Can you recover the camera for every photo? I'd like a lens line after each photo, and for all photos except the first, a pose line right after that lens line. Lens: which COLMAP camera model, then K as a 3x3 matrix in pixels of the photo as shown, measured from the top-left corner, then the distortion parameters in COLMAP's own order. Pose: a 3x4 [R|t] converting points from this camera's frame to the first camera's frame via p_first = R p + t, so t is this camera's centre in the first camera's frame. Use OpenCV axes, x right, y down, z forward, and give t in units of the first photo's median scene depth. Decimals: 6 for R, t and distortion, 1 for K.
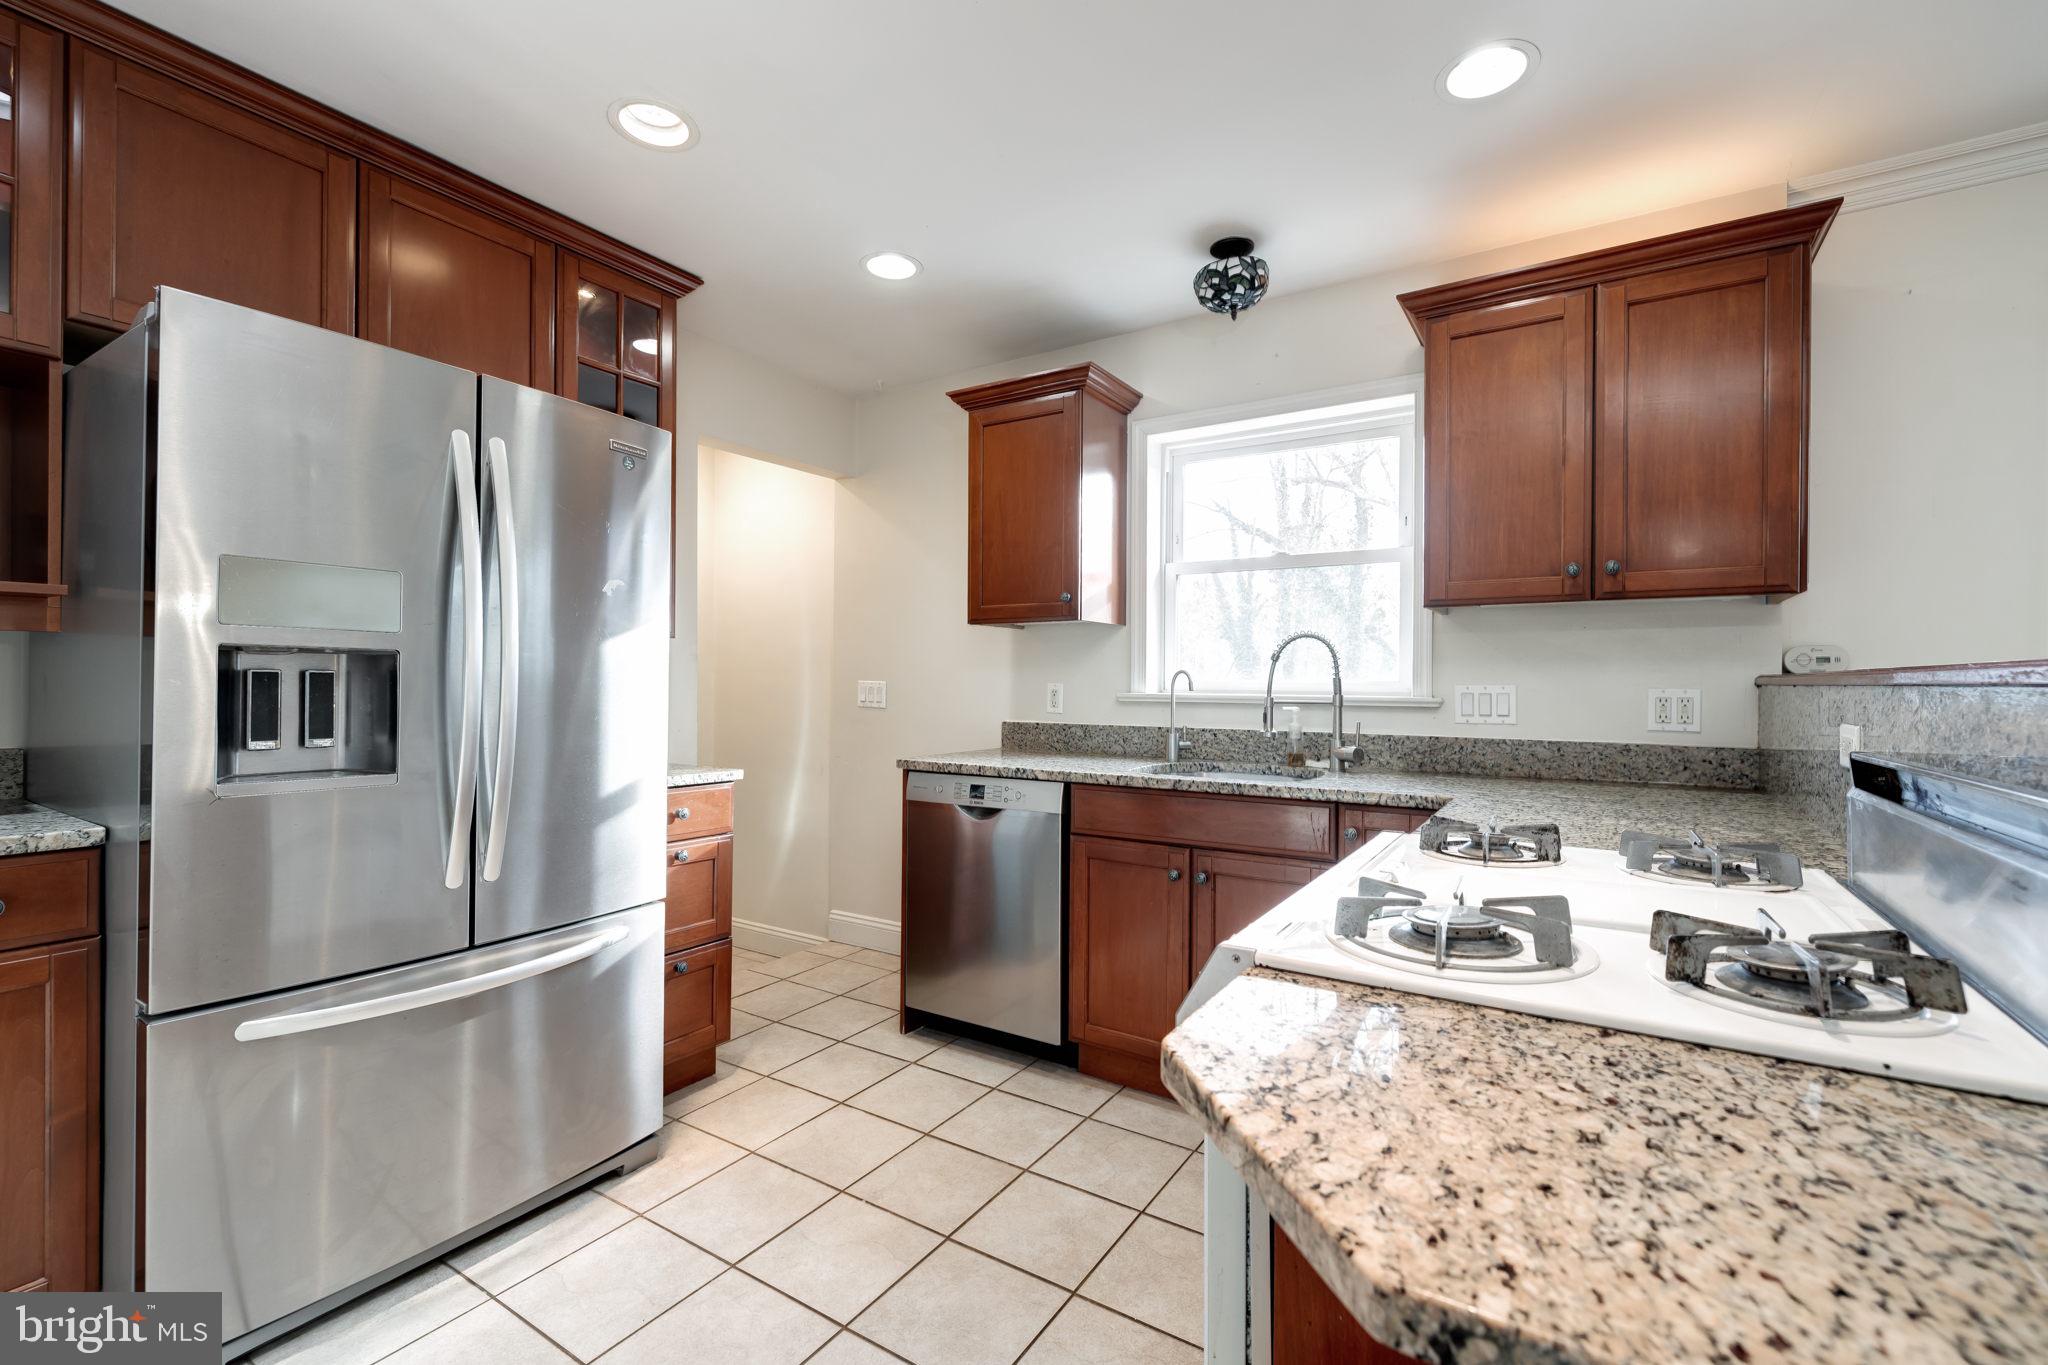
lens RADIAL K [[875.5, 0, 1030.5], [0, 875.5, 686.4], [0, 0, 1]] dist [-0.000135, -0.000160]
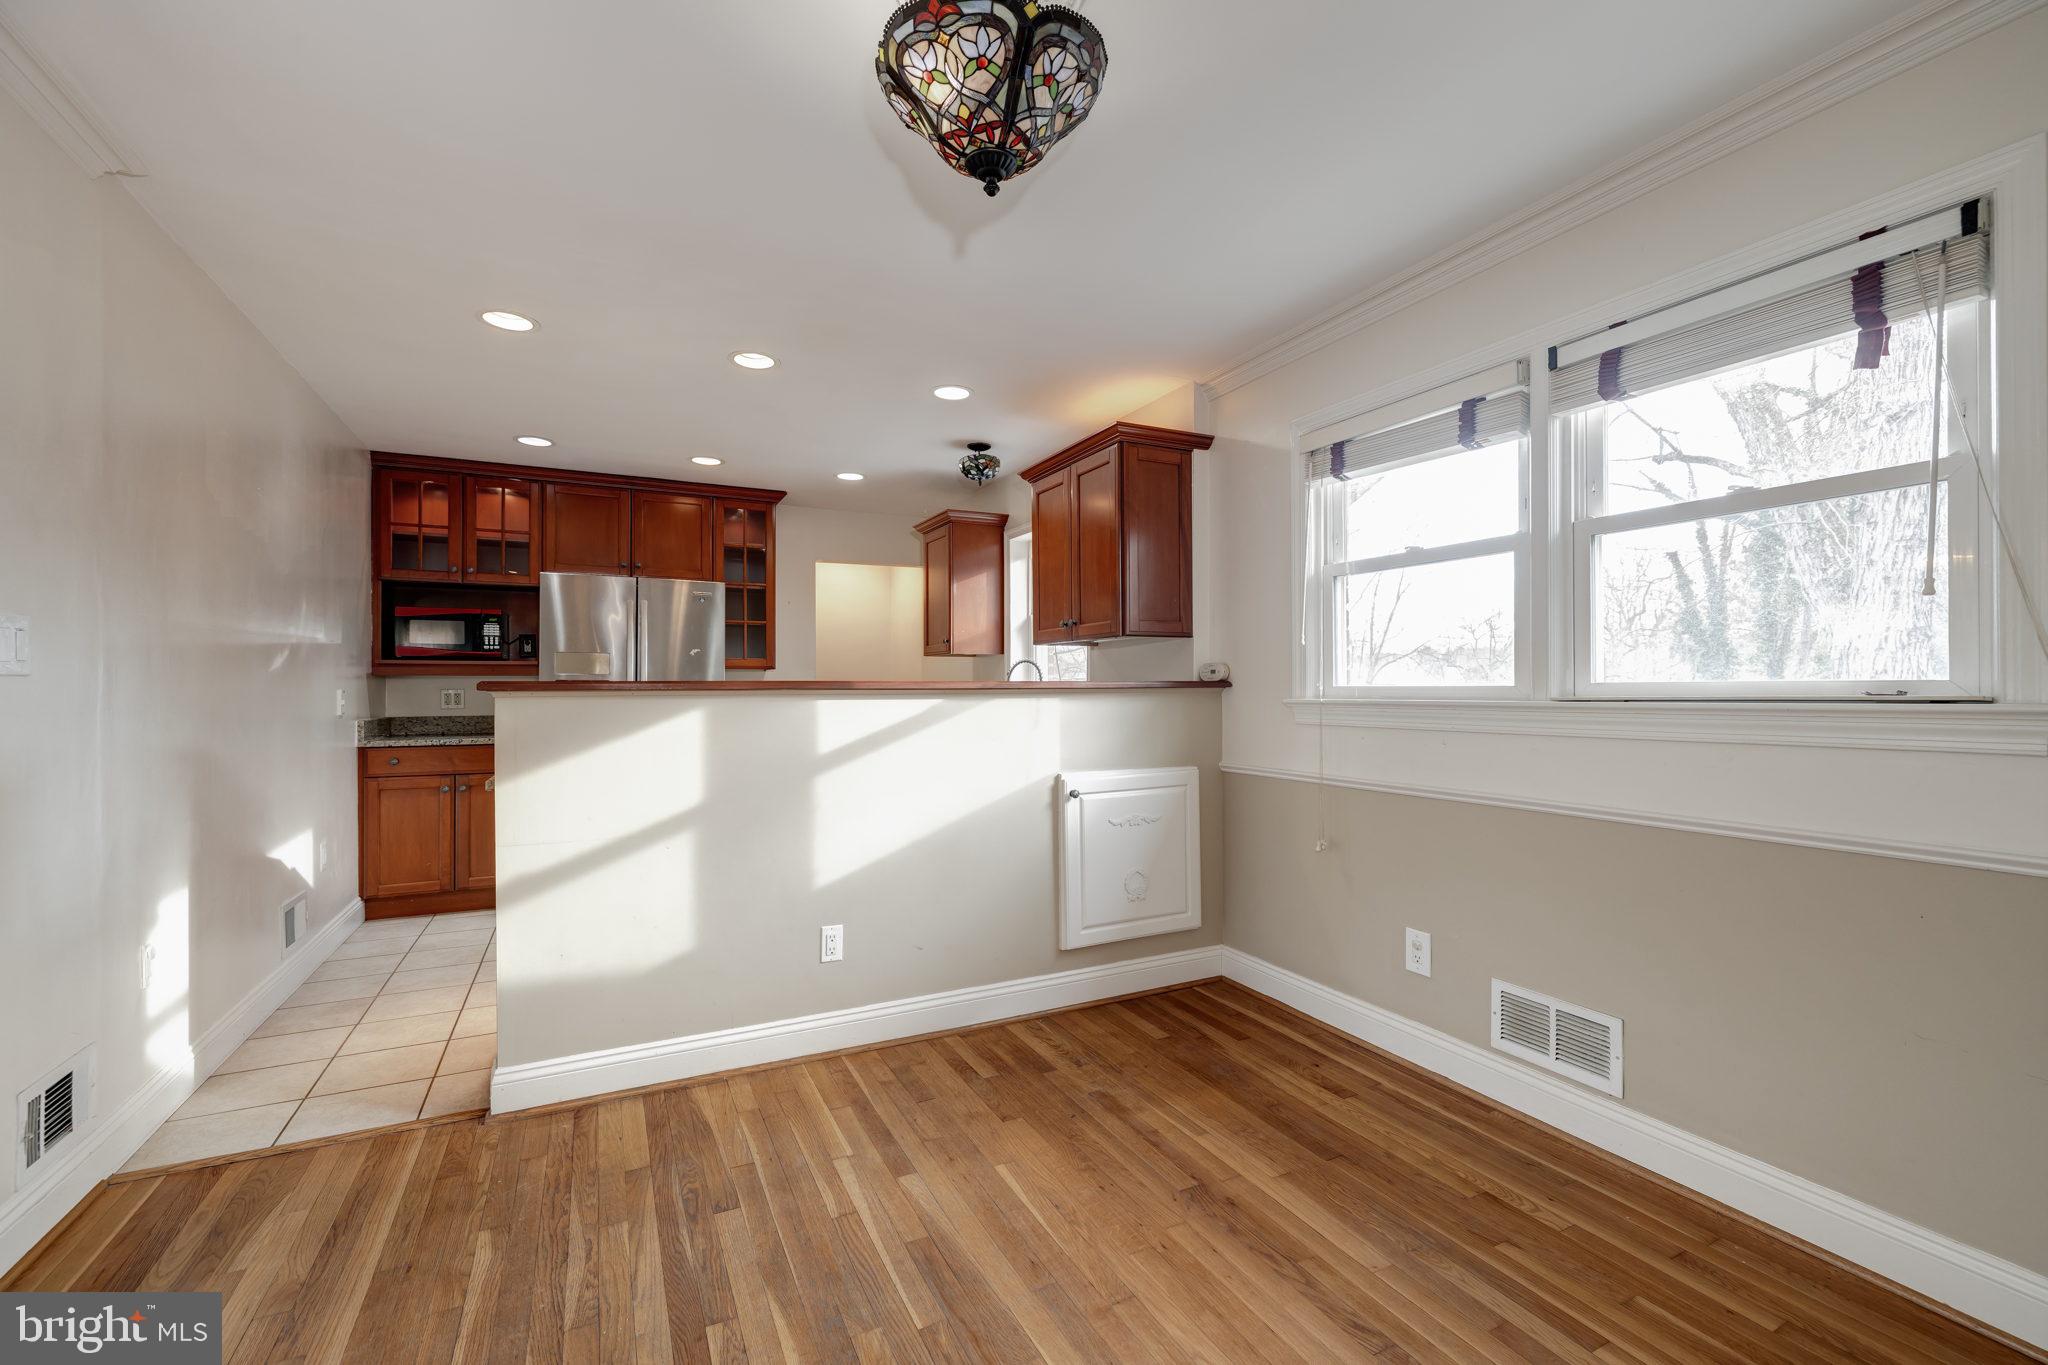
lens RADIAL K [[857.9, 0, 1032.3], [0, 857.9, 687.8], [0, 0, 1]] dist [-0.000028, 0.000041]
pose [[0.860940, -0.009092, -0.508626, 1.232571], [0.005927, 0.999952, -0.007843, 0.008615], [0.508672, 0.003738, 0.860952, -0.463189]]
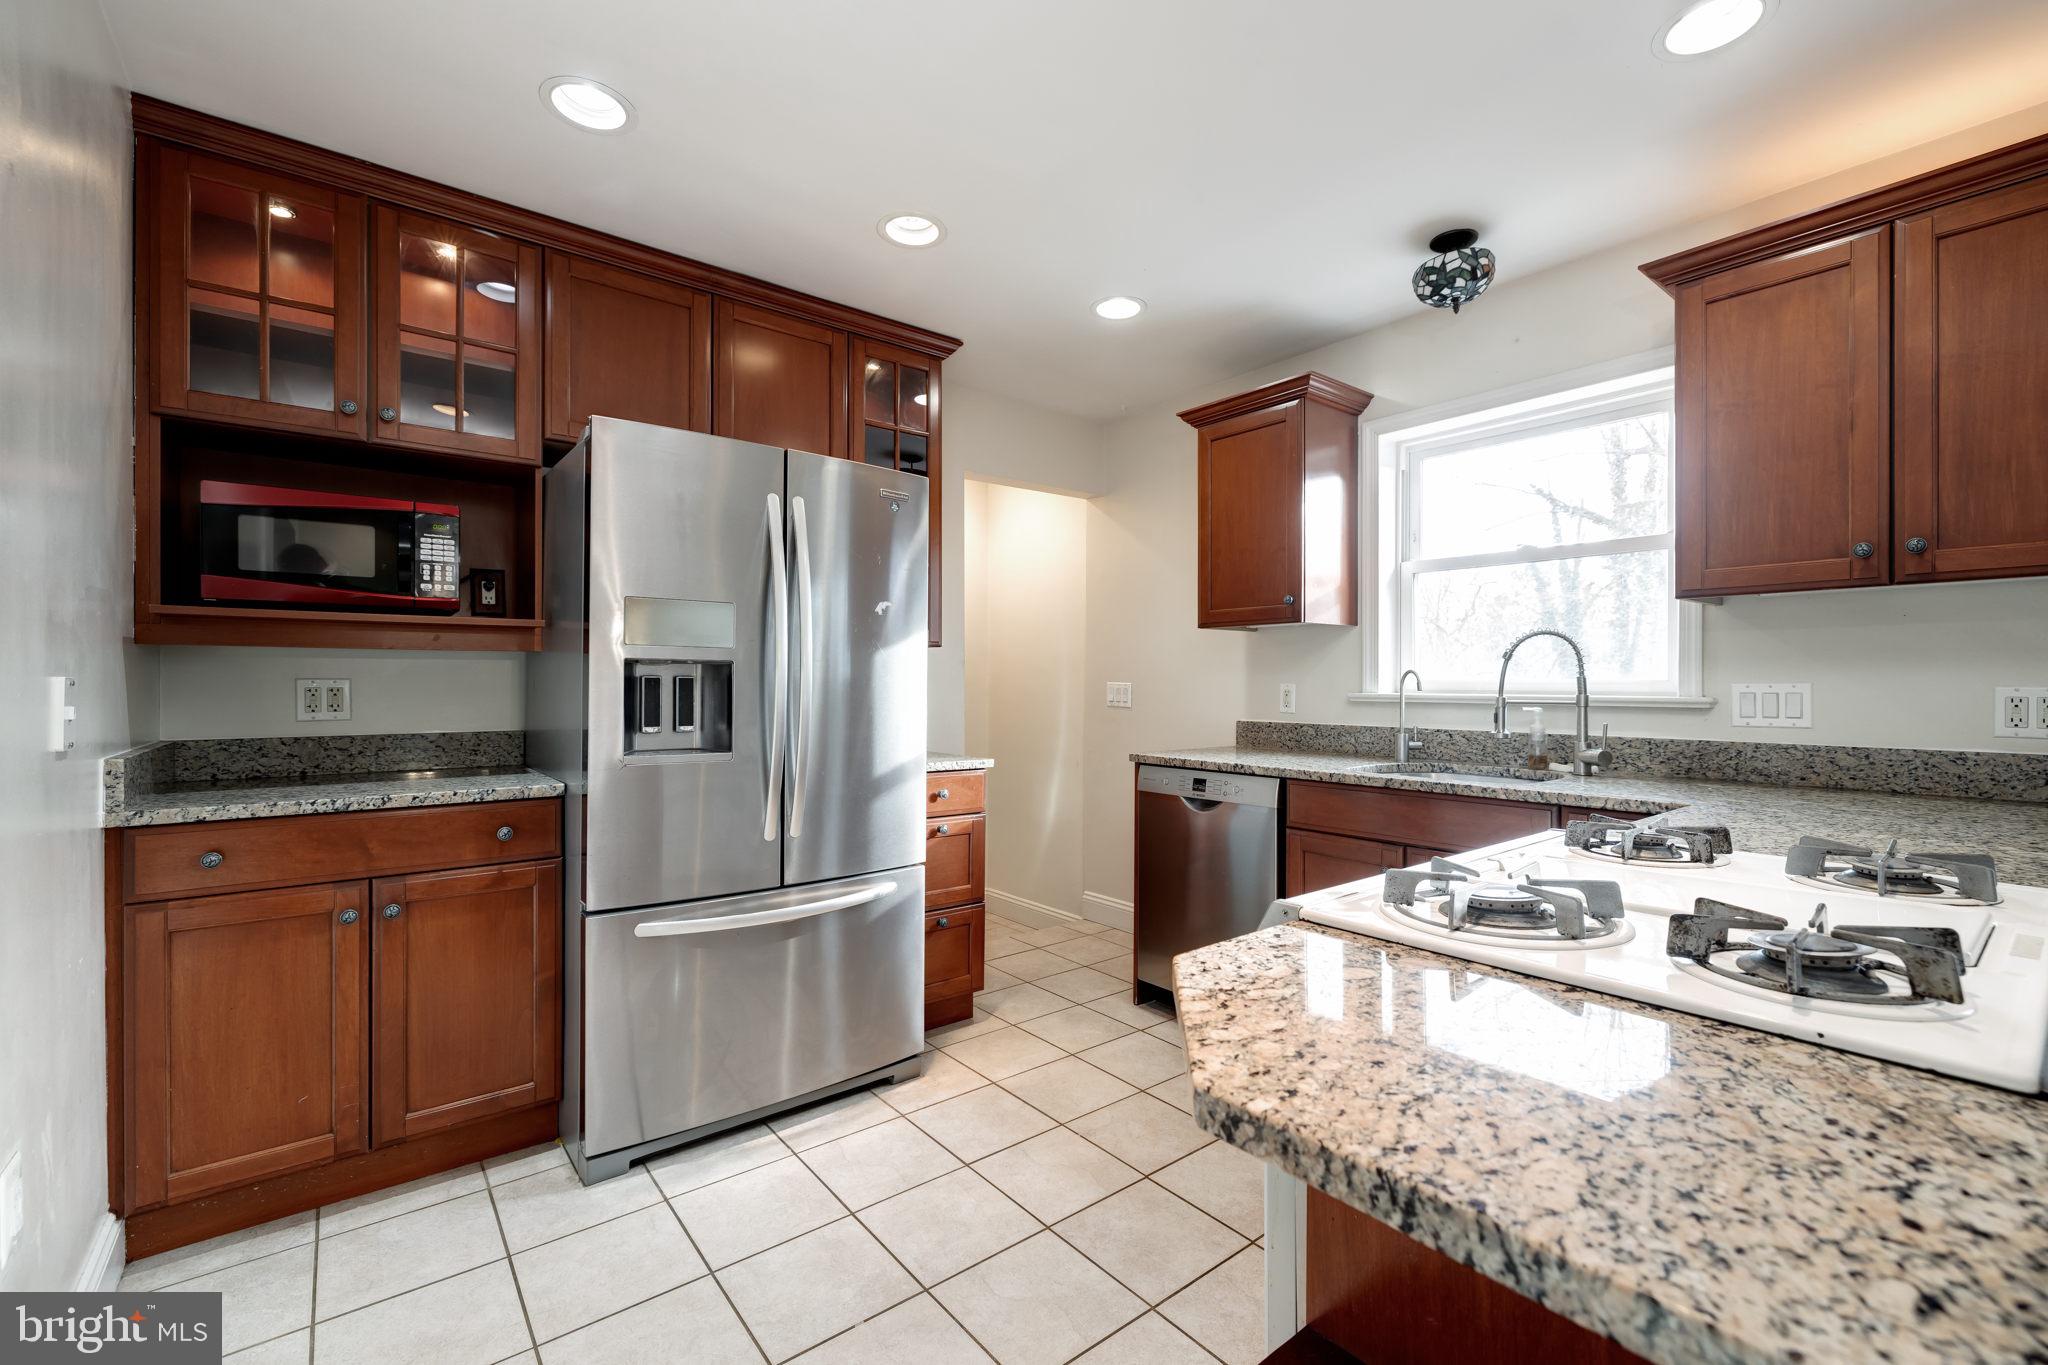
lens RADIAL K [[860.5, 0, 1030.5], [0, 860.5, 686.6], [0, 0, 1]] dist [-0.001103, 0.000339]
pose [[0.946506, -0.003755, -0.322664, 0.091317], [0.003262, 0.999993, -0.002068, 0.001438], [0.322669, 0.000905, 0.946511, -0.070067]]
